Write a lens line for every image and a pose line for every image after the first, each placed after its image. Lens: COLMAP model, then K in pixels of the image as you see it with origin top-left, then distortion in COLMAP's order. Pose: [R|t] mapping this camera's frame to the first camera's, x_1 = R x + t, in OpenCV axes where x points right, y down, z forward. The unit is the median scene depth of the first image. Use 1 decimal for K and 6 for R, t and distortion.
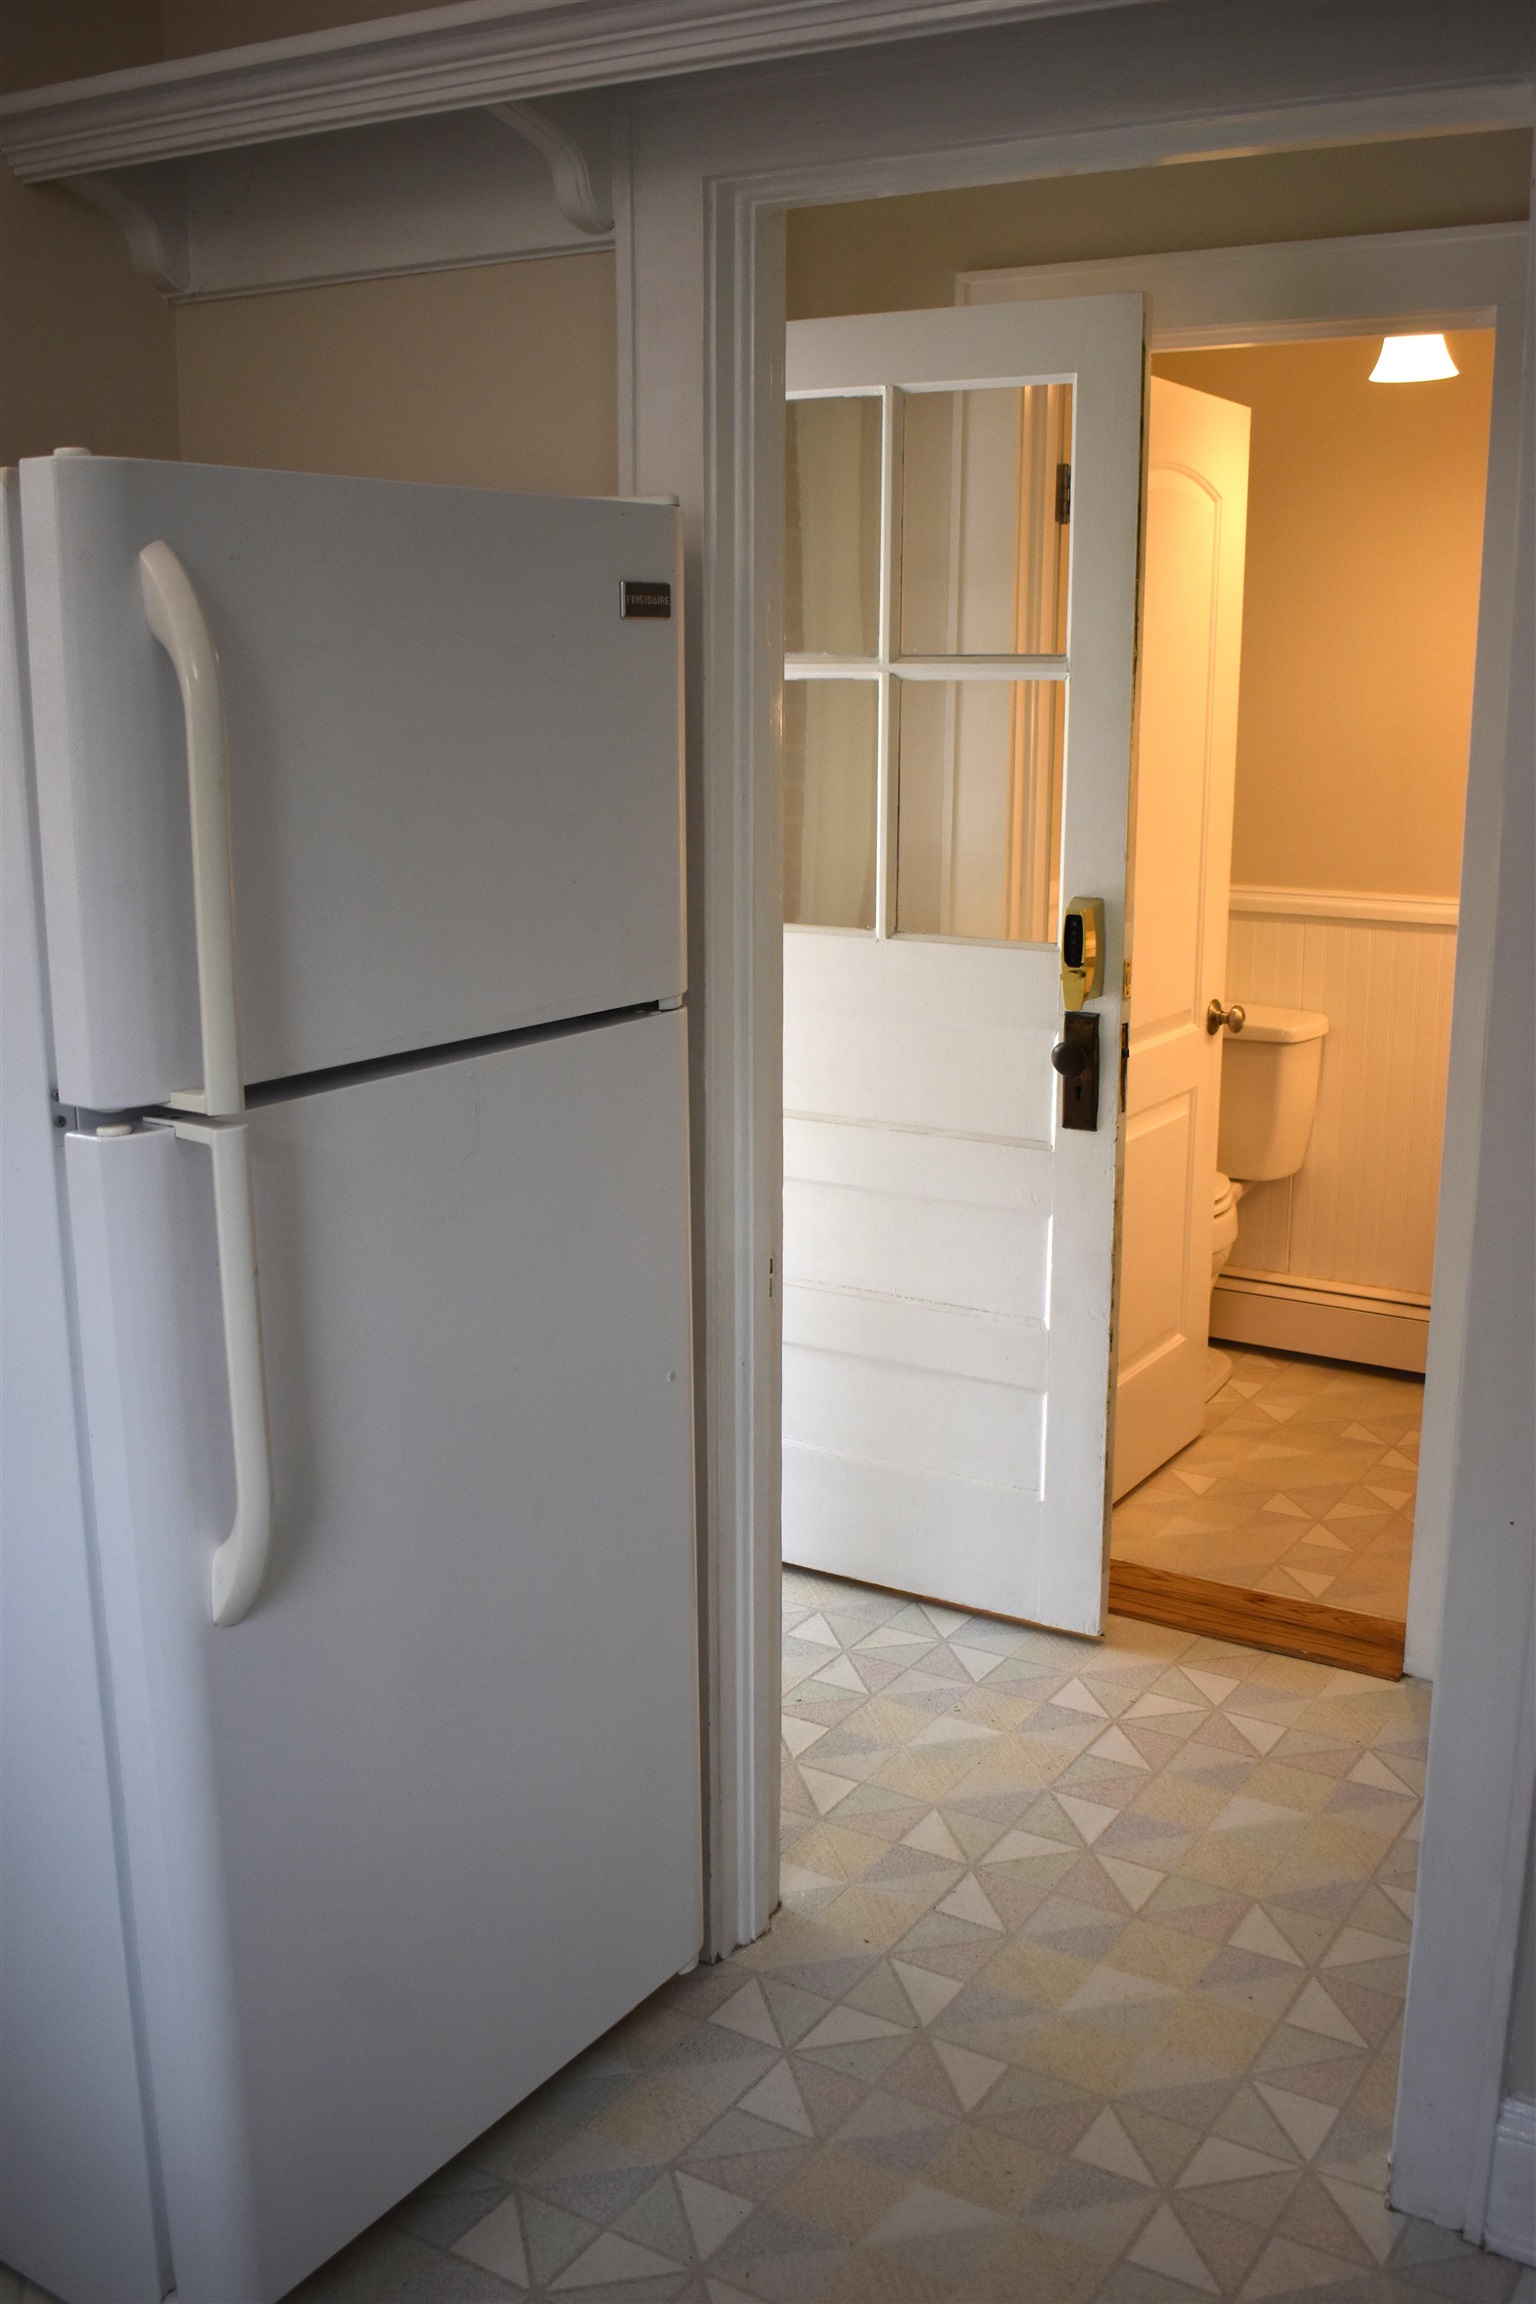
lens RADIAL K [[2196.8, 0, 768.9], [0, 2196.8, 1151.4], [0, 0, 1]] dist [-0.062087, 0.000000]
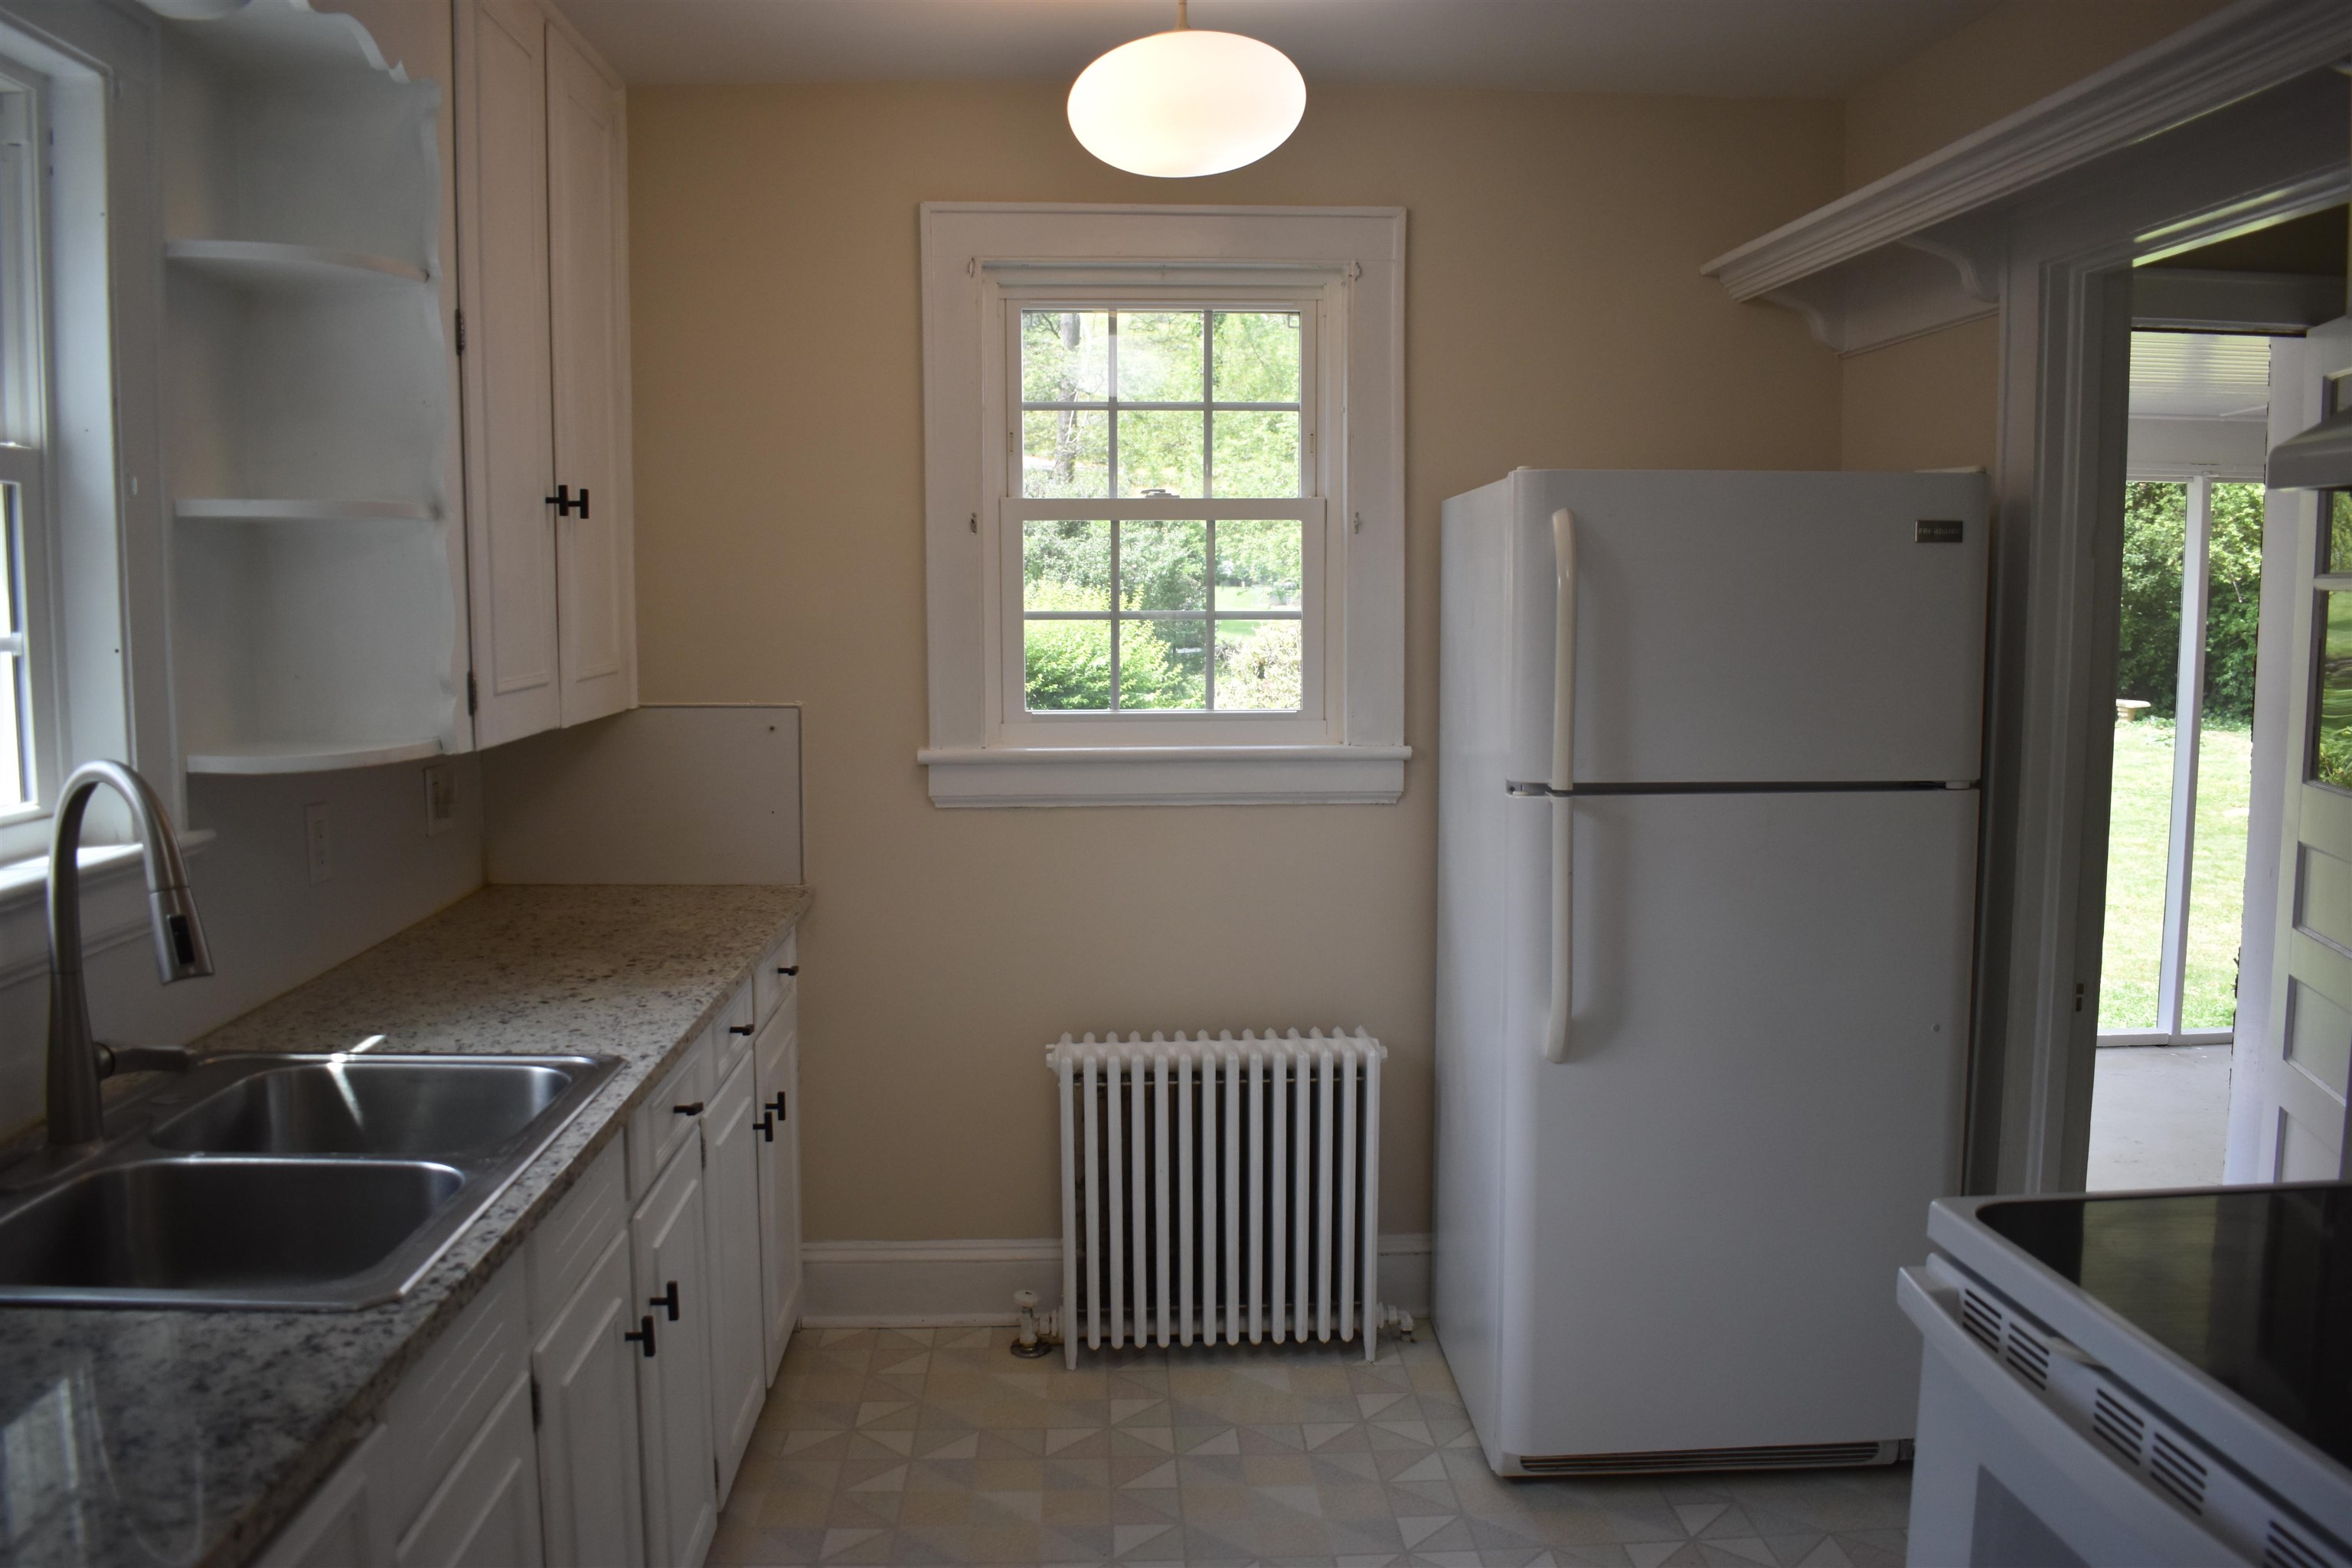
lens RADIAL K [[1818.7, 0, 1174.2], [0, 1818.7, 781.2], [0, 0, 1]] dist [-0.094887, 0.017606]
pose [[0.571993, 0.087246, -0.815605, 0.679072], [-0.176339, 0.984158, -0.018393, 0.051291], [0.801079, 0.154343, 0.578317, -0.179156]]
